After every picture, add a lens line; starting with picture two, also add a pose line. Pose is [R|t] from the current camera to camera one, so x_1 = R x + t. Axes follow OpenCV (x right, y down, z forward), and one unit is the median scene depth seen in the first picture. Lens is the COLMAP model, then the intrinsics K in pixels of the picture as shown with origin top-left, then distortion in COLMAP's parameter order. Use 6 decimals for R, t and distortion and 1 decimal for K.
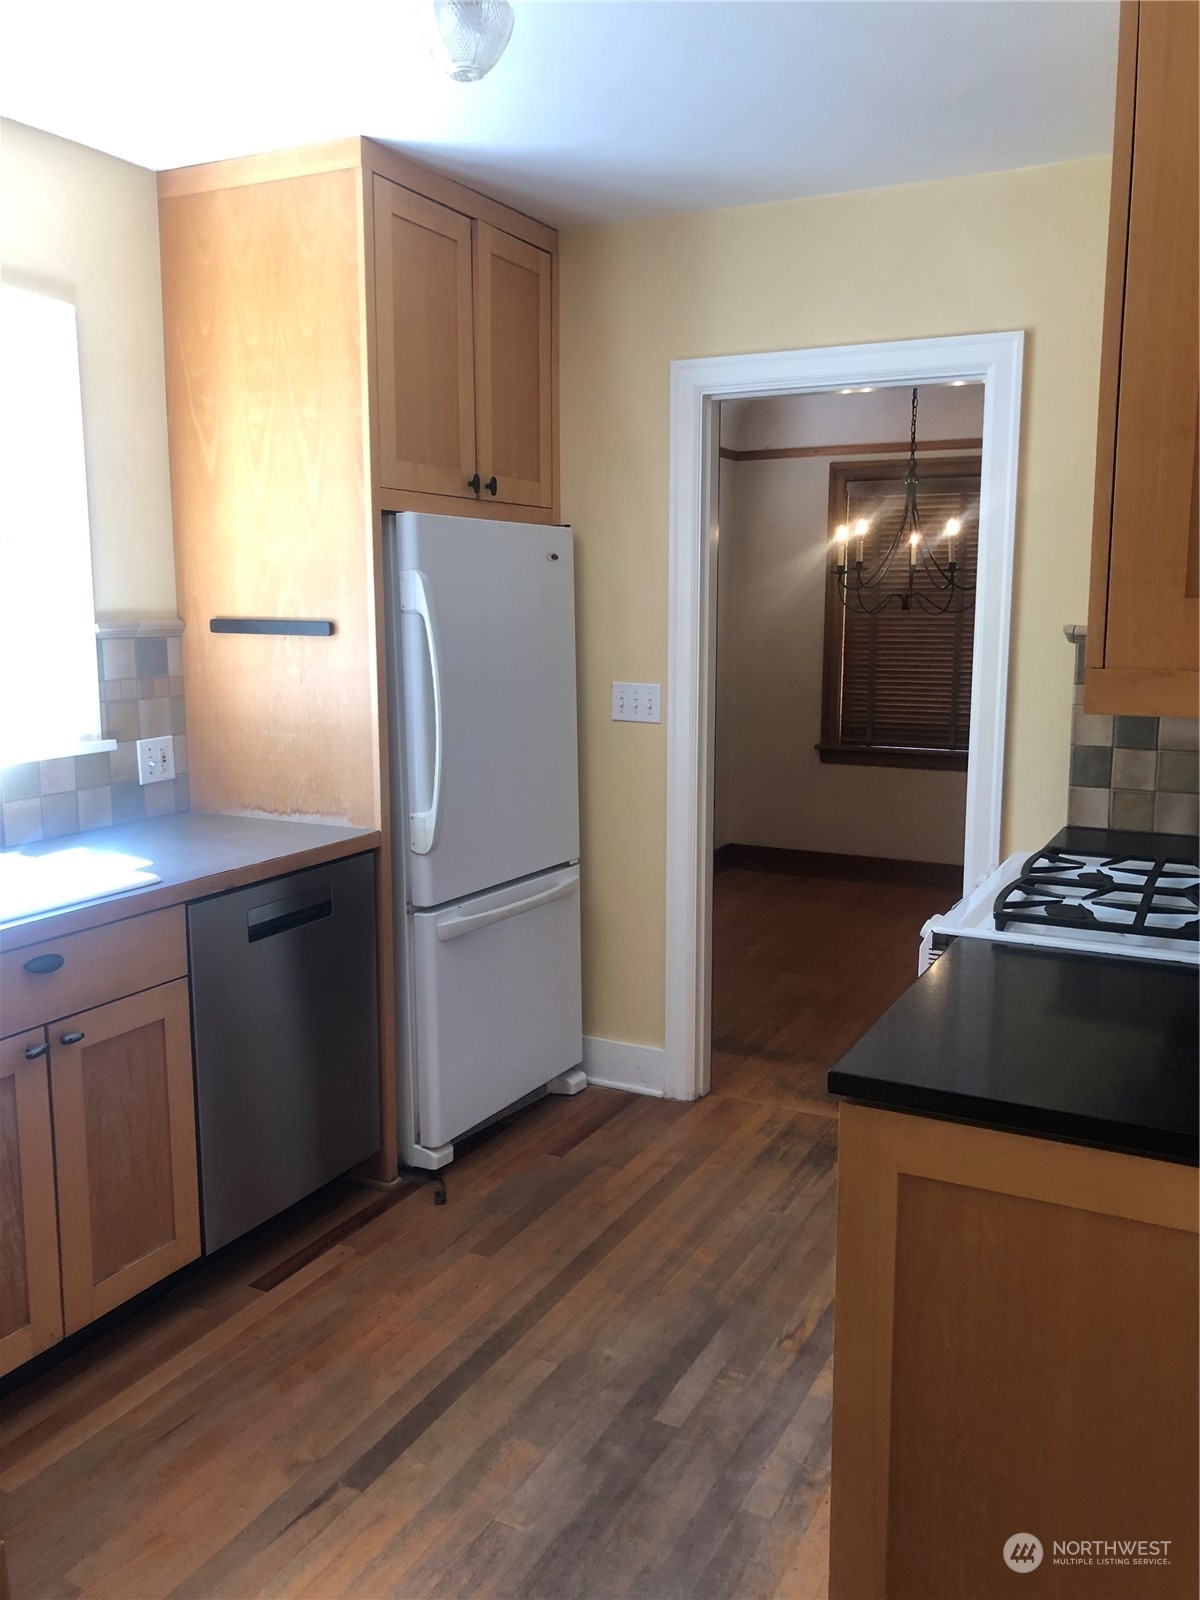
lens RADIAL K [[1312.3, 0, 600.0], [0, 1312.3, 800.0], [0, 0, 1]] dist [0.007975, -0.003367]
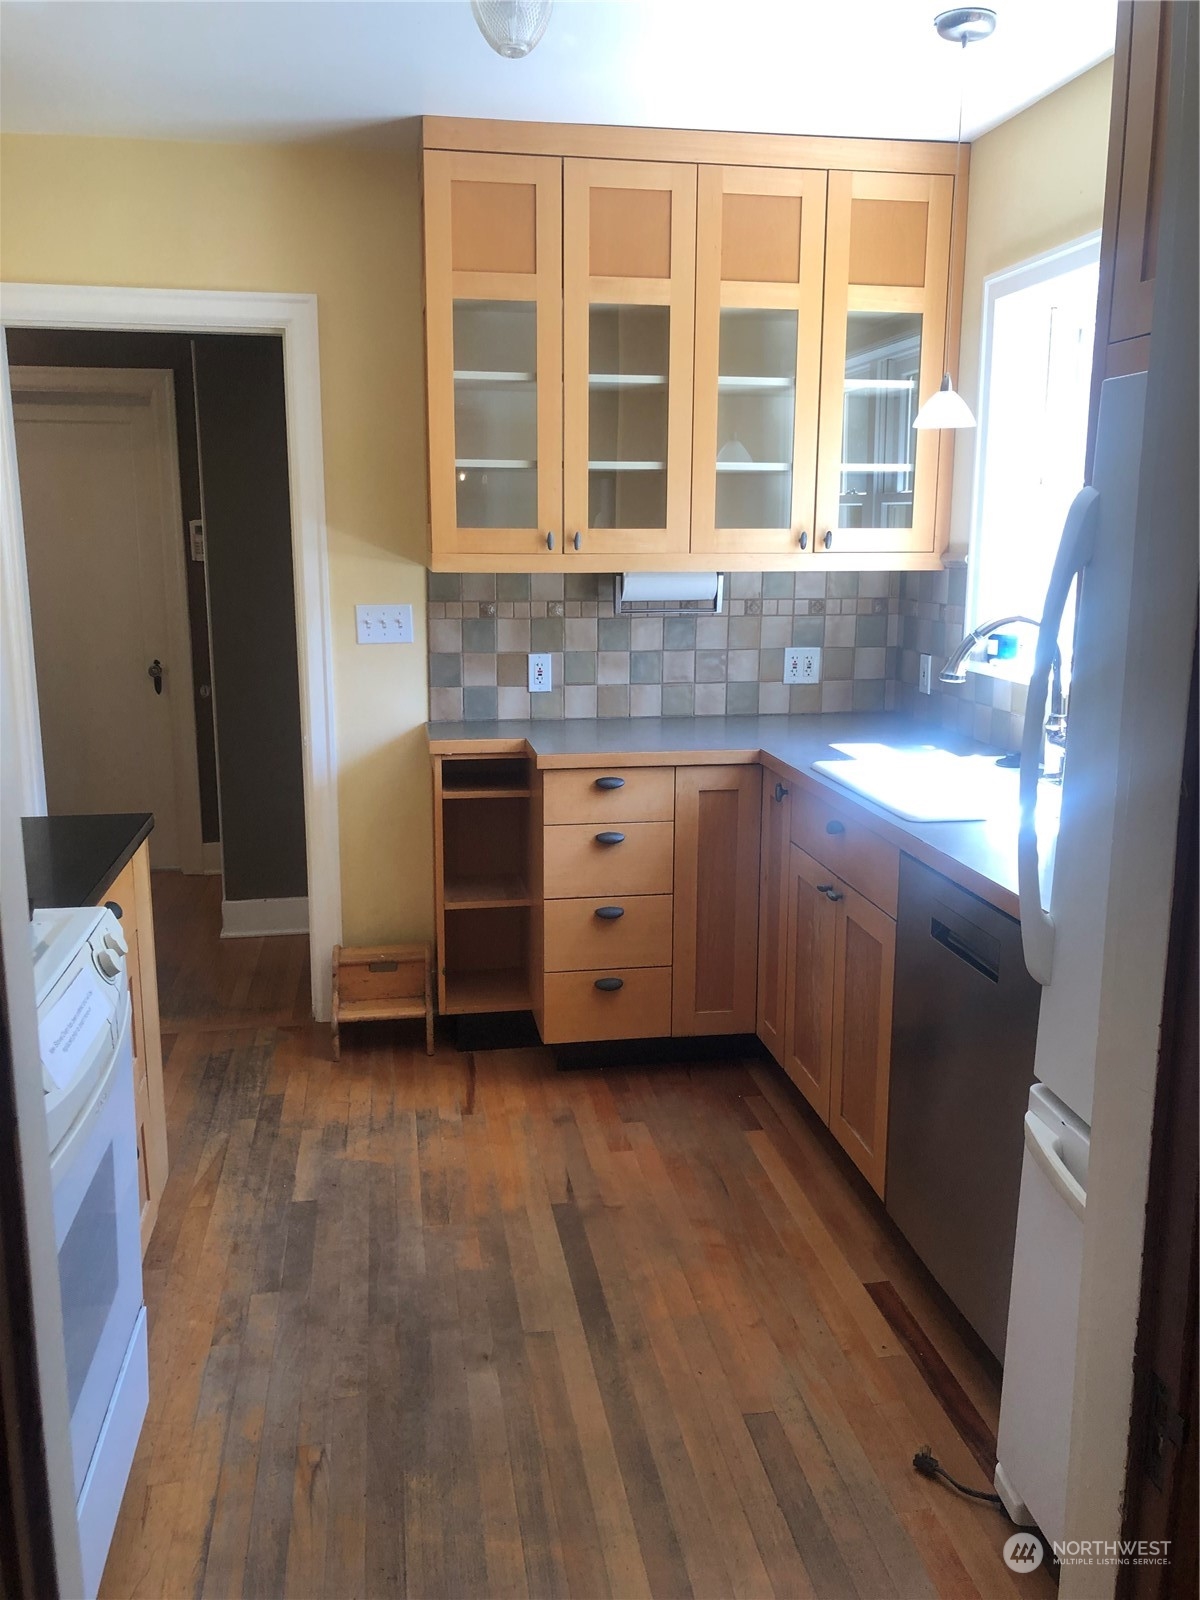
lens RADIAL K [[1312.3, 0, 600.0], [0, 1312.3, 800.0], [0, 0, 1]] dist [0.007975, -0.003367]
pose [[-0.800125, 0.114978, -0.588711, 0.195307], [-0.097555, 0.943446, 0.316847, -0.108805], [0.591847, 0.310949, -0.743658, 0.714478]]
